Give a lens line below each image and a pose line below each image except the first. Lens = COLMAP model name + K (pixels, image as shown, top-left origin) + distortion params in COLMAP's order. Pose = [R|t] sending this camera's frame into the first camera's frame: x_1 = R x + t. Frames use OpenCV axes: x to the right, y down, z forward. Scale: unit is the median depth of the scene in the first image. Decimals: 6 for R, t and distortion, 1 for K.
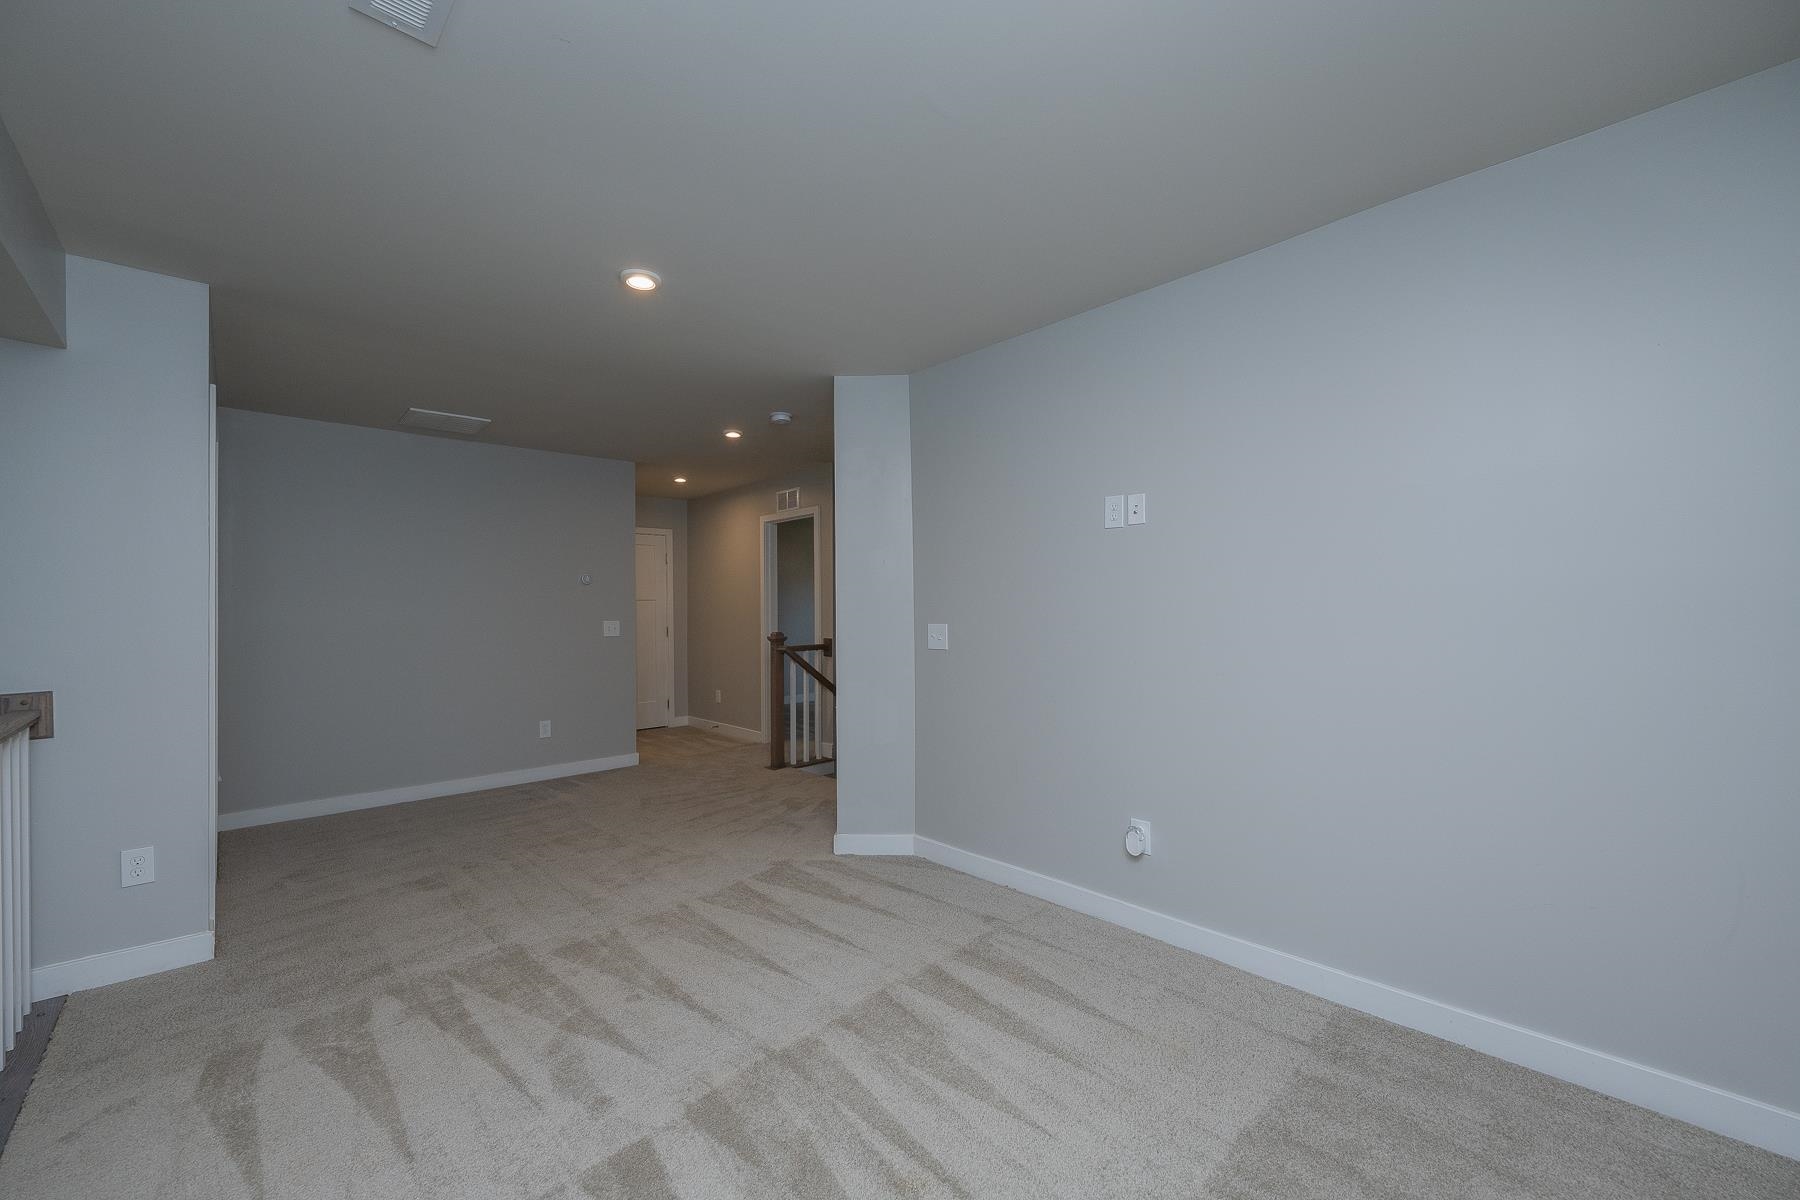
lens RADIAL K [[721.2, 0, 900.1], [0, 721.2, 609.8], [0, 0, 1]] dist [0.001204, 0.000344]
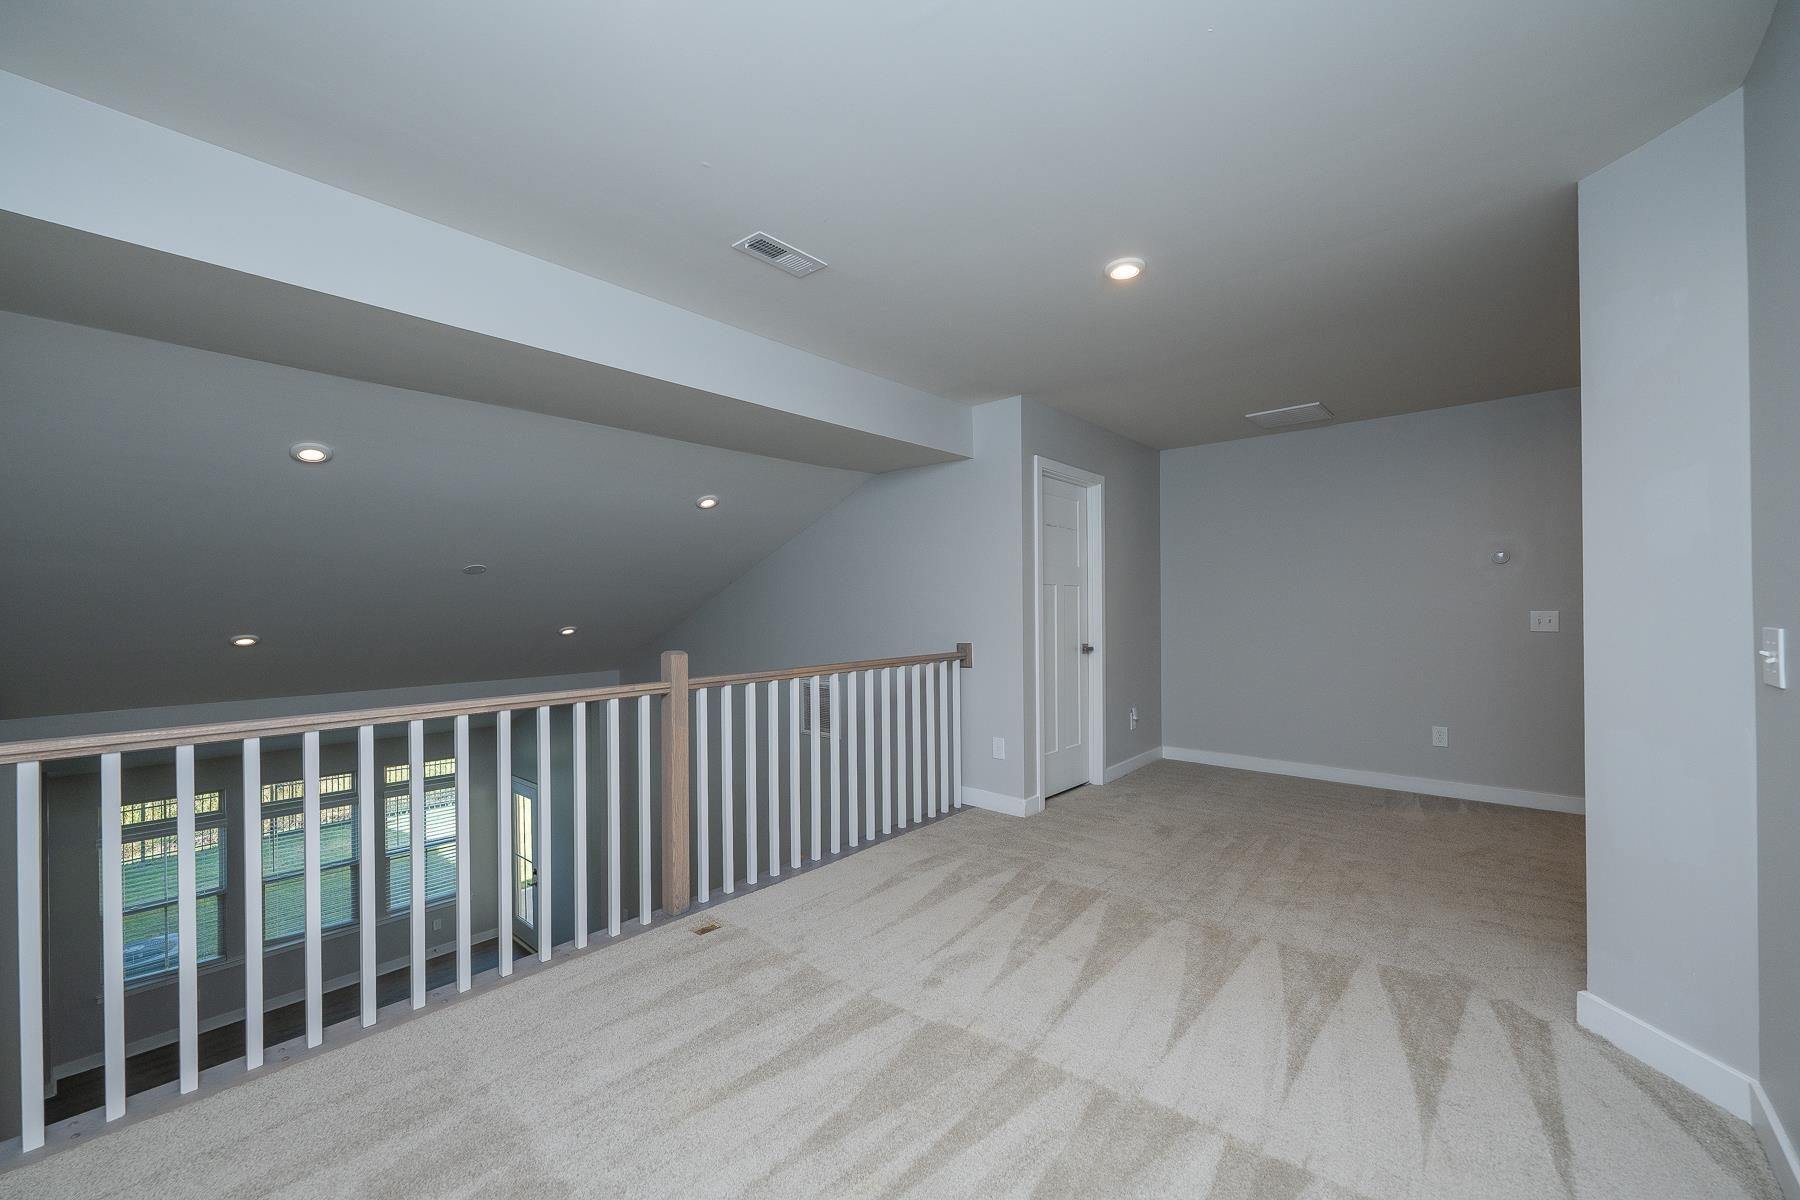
lens RADIAL K [[721.2, 0, 900.1], [0, 721.2, 609.8], [0, 0, 1]] dist [0.001204, 0.000344]
pose [[0.082124, 0.011321, -0.996558, 0.596588], [0.007599, 0.999899, 0.011985, 0.001858], [0.996593, -0.008557, 0.082030, 0.583046]]
